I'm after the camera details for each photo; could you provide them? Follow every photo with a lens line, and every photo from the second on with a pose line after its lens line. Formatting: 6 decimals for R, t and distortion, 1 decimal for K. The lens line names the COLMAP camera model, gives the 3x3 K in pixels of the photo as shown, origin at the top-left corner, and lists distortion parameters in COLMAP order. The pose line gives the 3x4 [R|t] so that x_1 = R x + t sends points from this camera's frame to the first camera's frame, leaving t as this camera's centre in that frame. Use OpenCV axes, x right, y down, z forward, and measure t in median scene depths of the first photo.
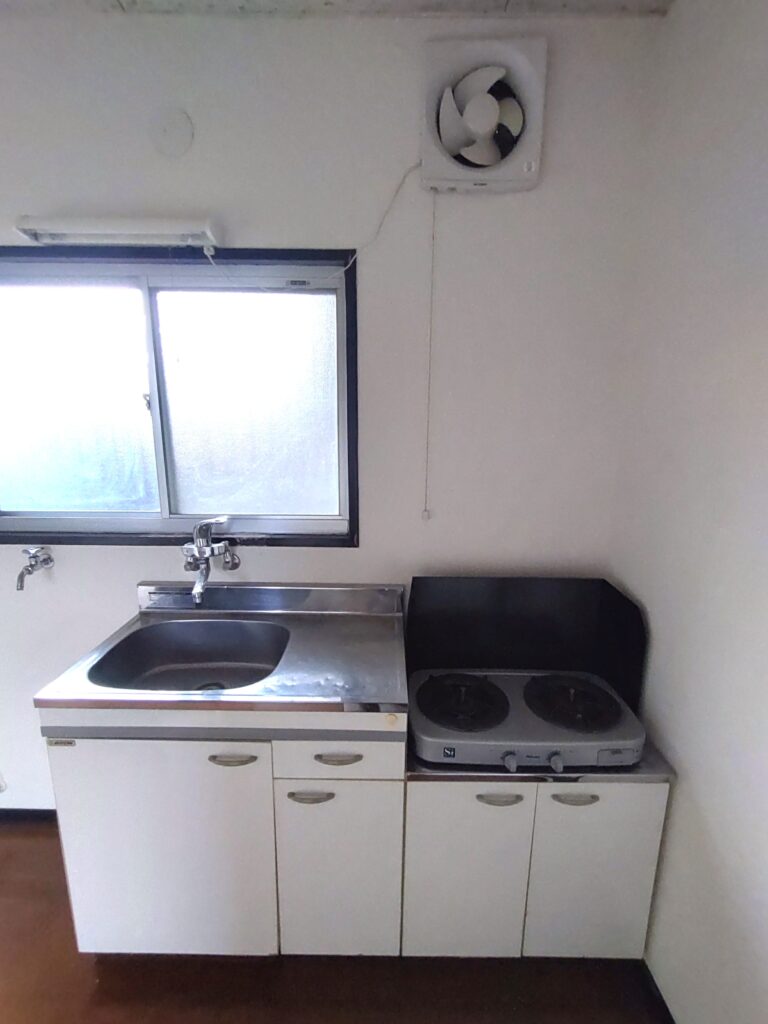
lens RADIAL K [[464.9, 0, 388.7], [0, 464.9, 515.4], [0, 0, 1]] dist [0.000671, 0.000386]
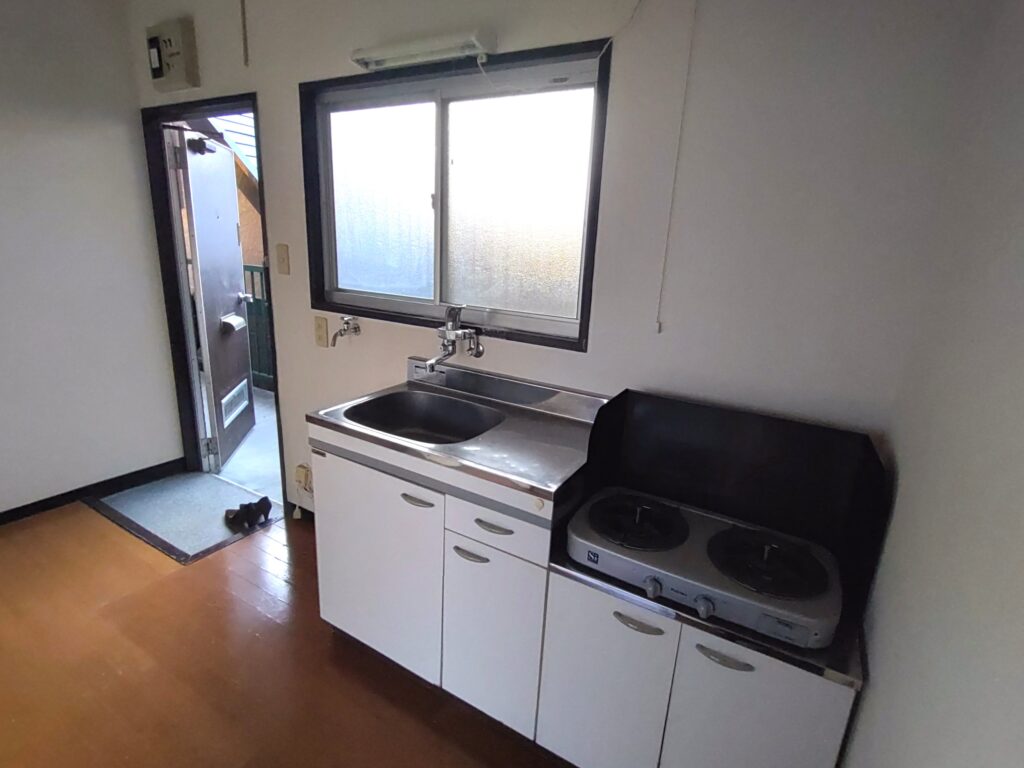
lens RADIAL K [[513.4, 0, 517.5], [0, 513.4, 376.7], [0, 0, 1]] dist [0.000793, 0.000682]
pose [[0.865570, 0.161921, -0.473889, 0.384670], [-0.145259, 0.986781, 0.071849, 0.072302], [0.479258, 0.006646, 0.877649, -0.017981]]
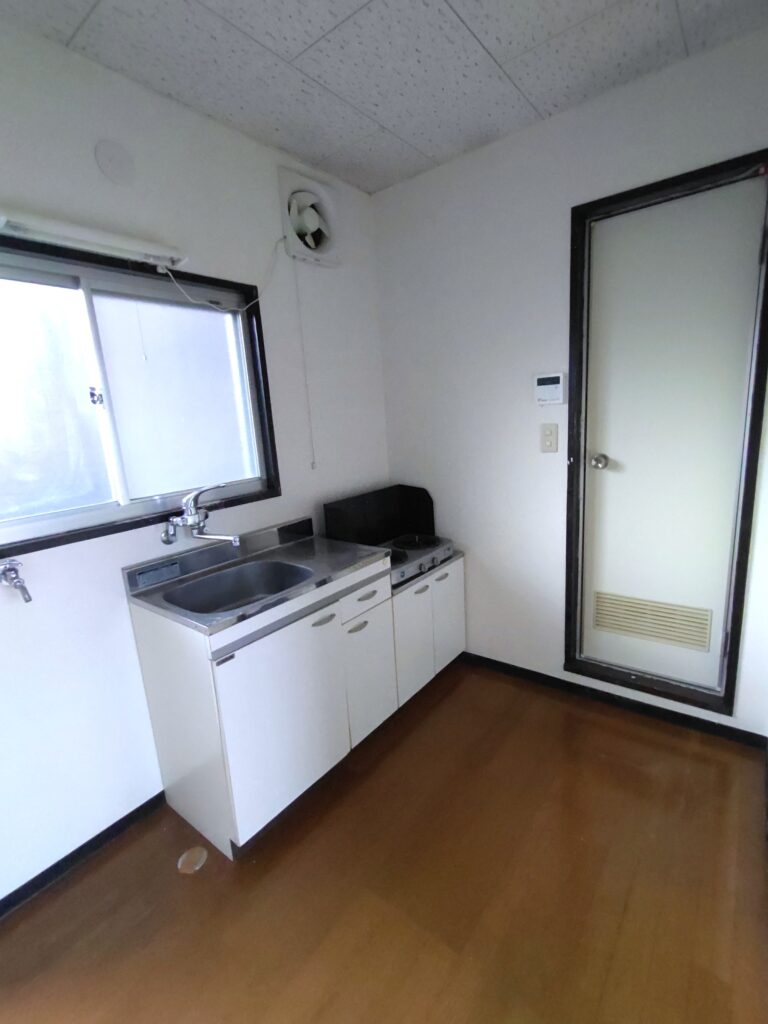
lens RADIAL K [[472.9, 0, 390.2], [0, 472.9, 514.5], [0, 0, 1]] dist [0.000671, 0.000338]
pose [[0.603587, -0.216834, 0.767245, -1.132673], [0.232639, 0.968330, 0.090648, 0.082473], [-0.762602, 0.123777, 0.634916, -0.169578]]
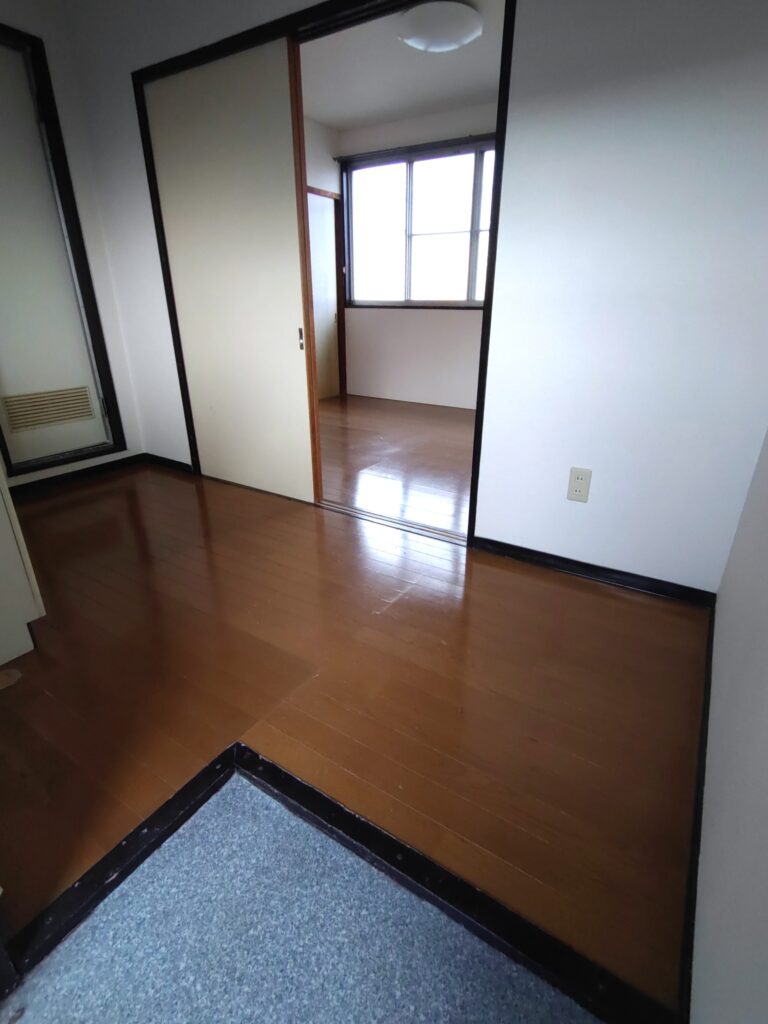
lens RADIAL K [[500.3, 0, 391.4], [0, 500.3, 516.4], [0, 0, 1]] dist [0.000040, 0.000064]
pose [[-0.847366, -0.221725, 0.482502, -1.882580], [0.096470, 0.829252, 0.550486, 0.114825], [-0.522172, 0.513011, -0.681290, 1.229179]]
